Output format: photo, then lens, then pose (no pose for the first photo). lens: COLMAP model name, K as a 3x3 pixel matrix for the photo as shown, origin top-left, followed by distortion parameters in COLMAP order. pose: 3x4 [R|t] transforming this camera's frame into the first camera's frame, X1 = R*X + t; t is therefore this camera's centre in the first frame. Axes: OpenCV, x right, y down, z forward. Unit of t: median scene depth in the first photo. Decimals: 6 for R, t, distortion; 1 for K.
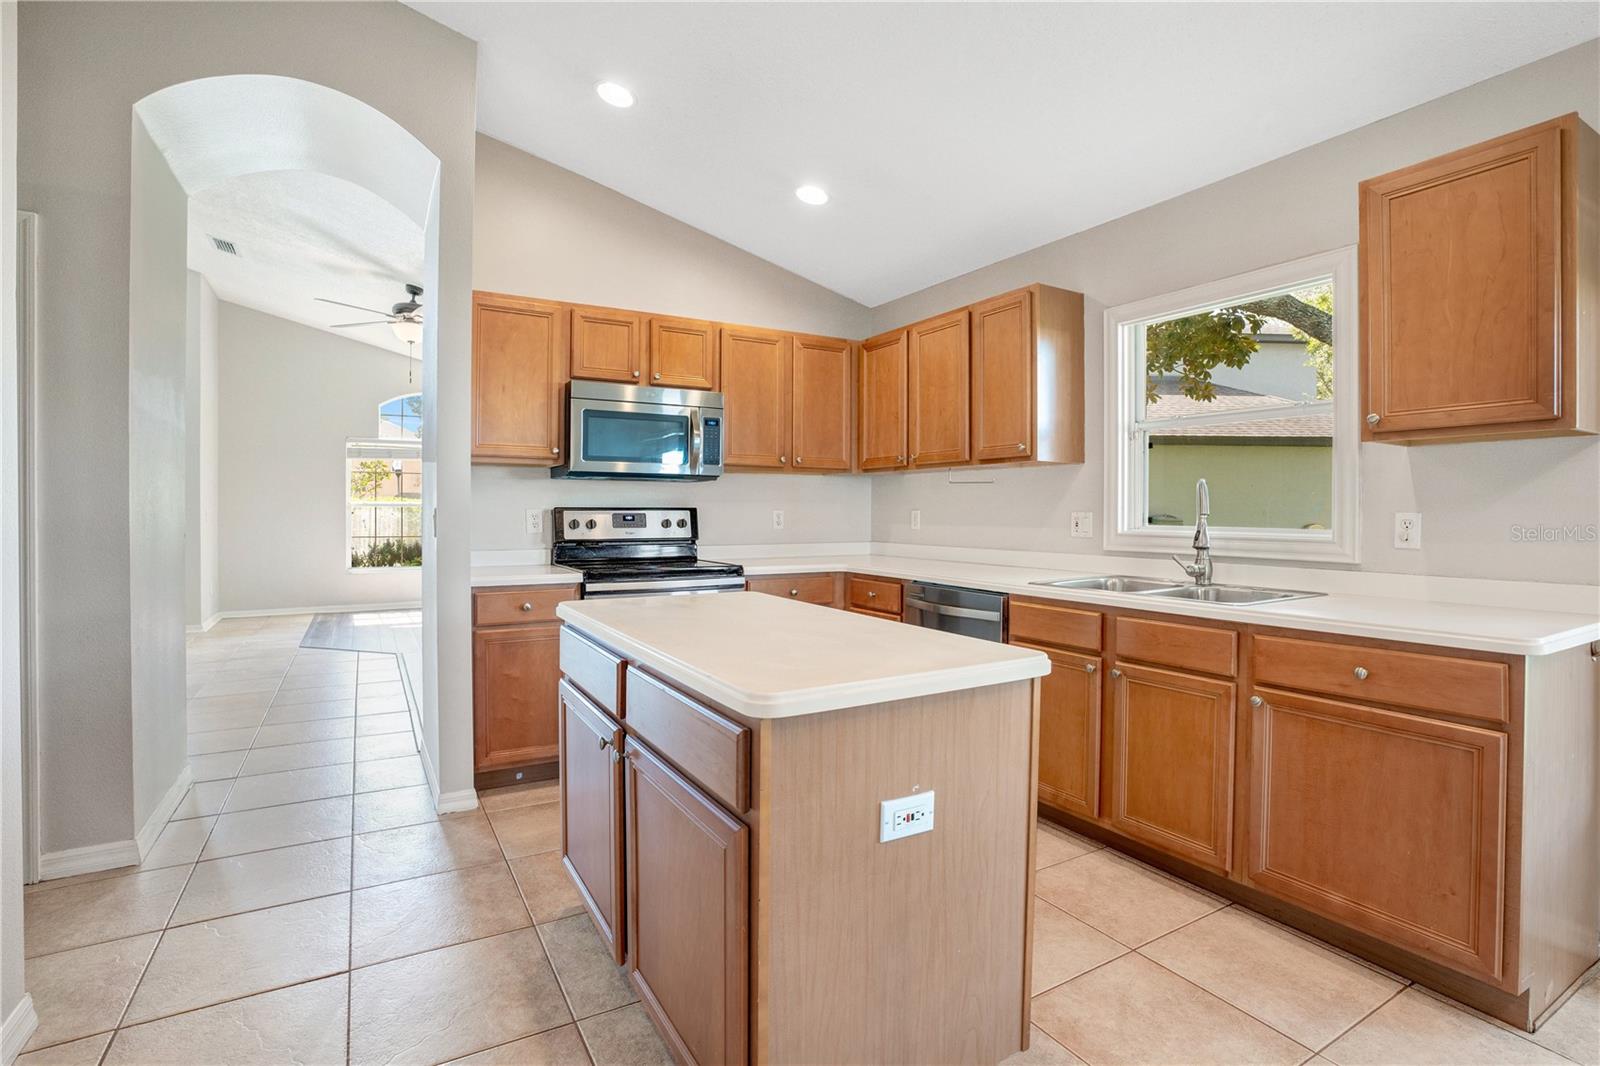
lens RADIAL K [[763.7, 0, 808.5], [0, 763.7, 520.6], [0, 0, 1]] dist [-0.078542, 0.035977]
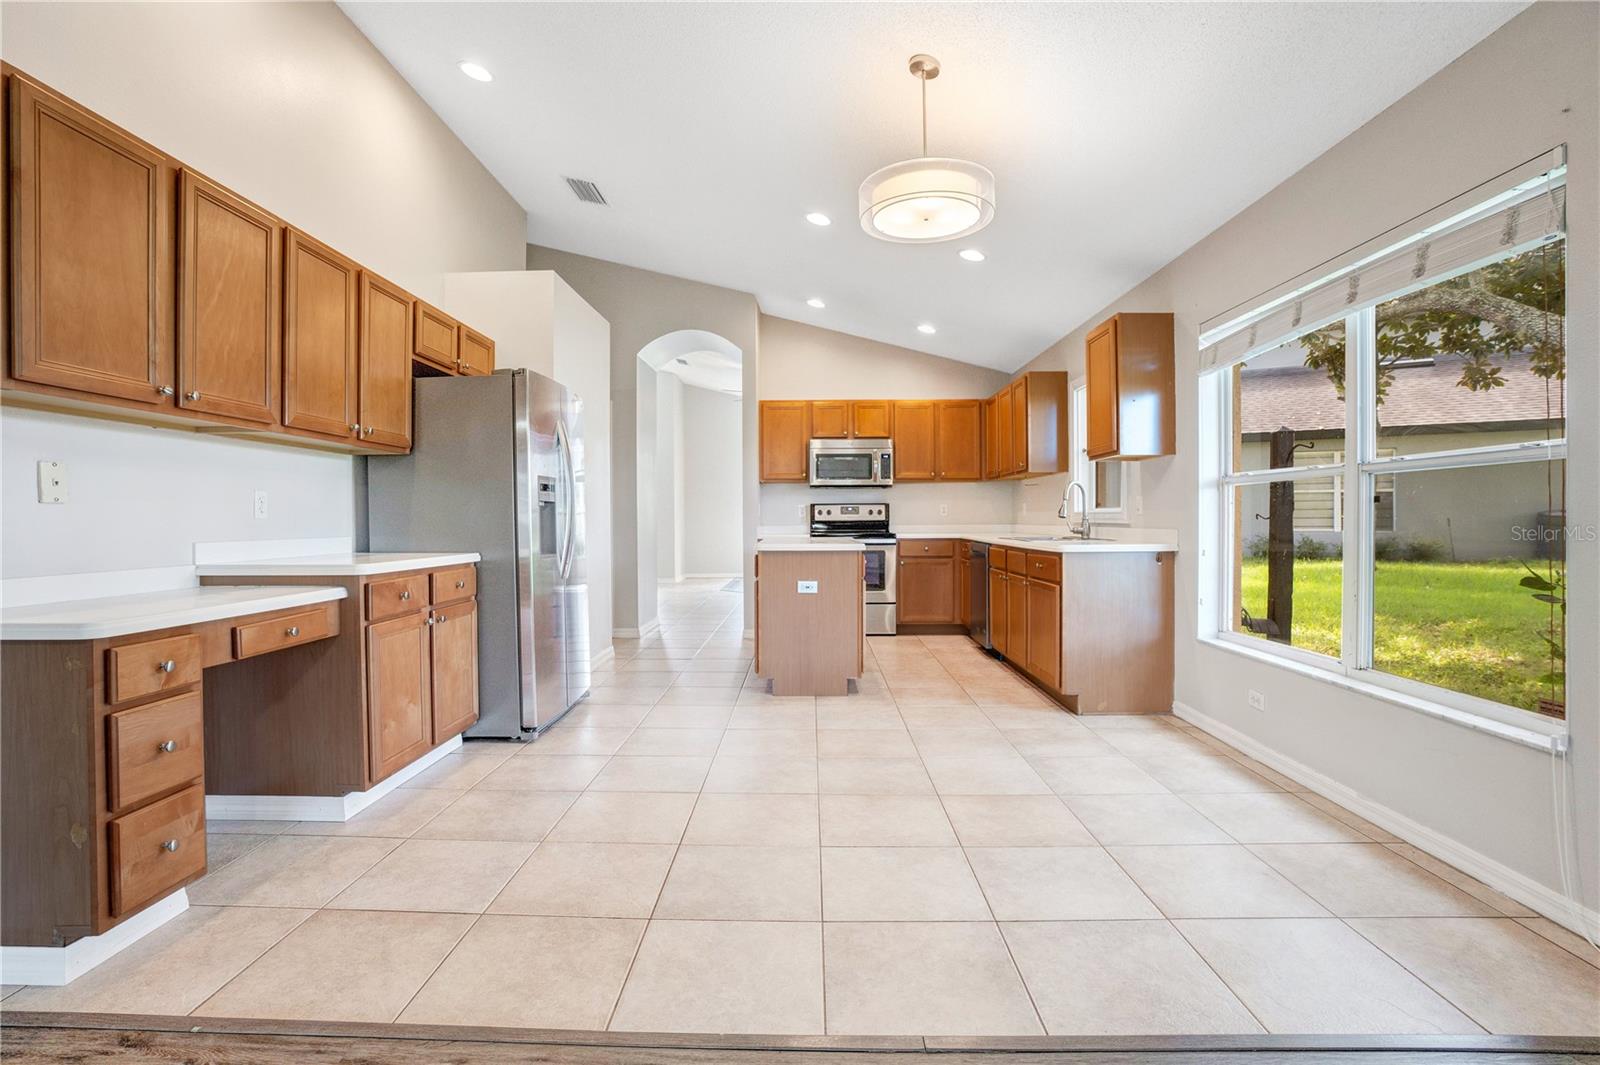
lens RADIAL K [[763.7, 0, 808.5], [0, 763.7, 520.1], [0, 0, 1]] dist [-0.078542, 0.035977]
pose [[0.858053, -0.007044, -0.513513, 0.681720], [0.003185, 0.999960, -0.008395, 0.041609], [0.513551, 0.005568, 0.858041, -0.700448]]
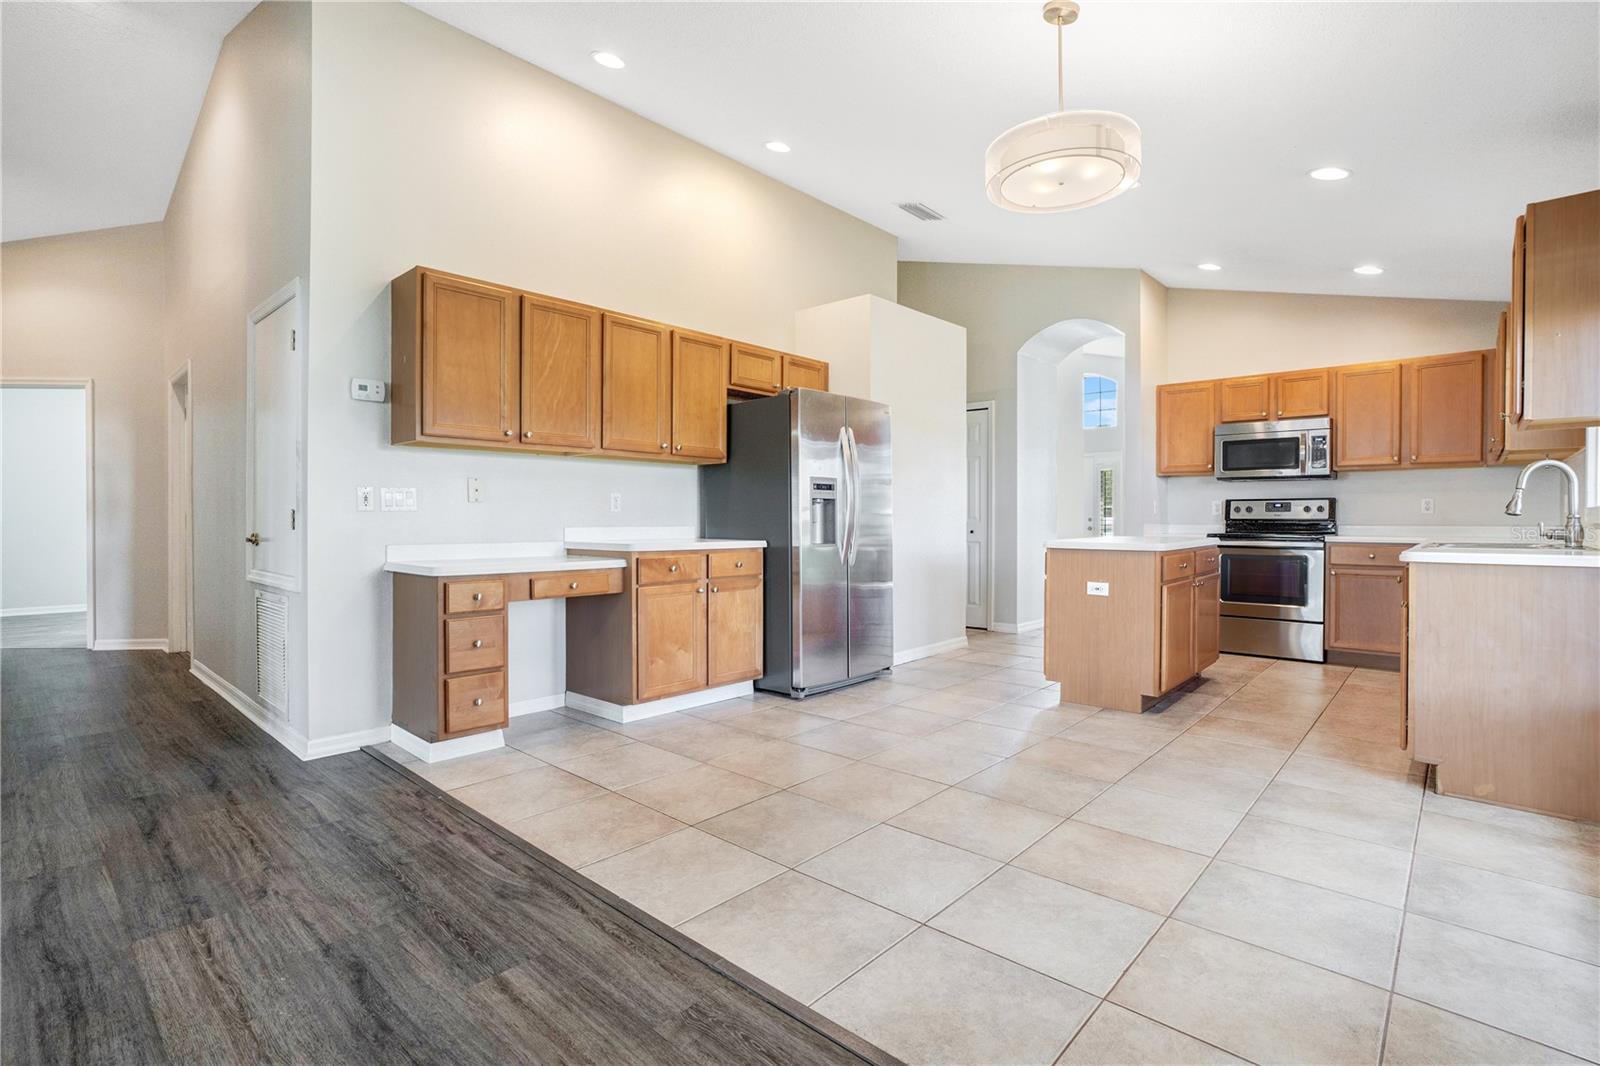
lens RADIAL K [[769.3, 0, 793.7], [0, 769.3, 525.6], [0, 0, 1]] dist [-0.047609, 0.031955]
pose [[0.301822, 0.005840, -0.953346, 0.996273], [-0.010436, 0.999942, 0.002822, 0.046433], [0.953307, 0.009098, 0.301866, -0.421478]]
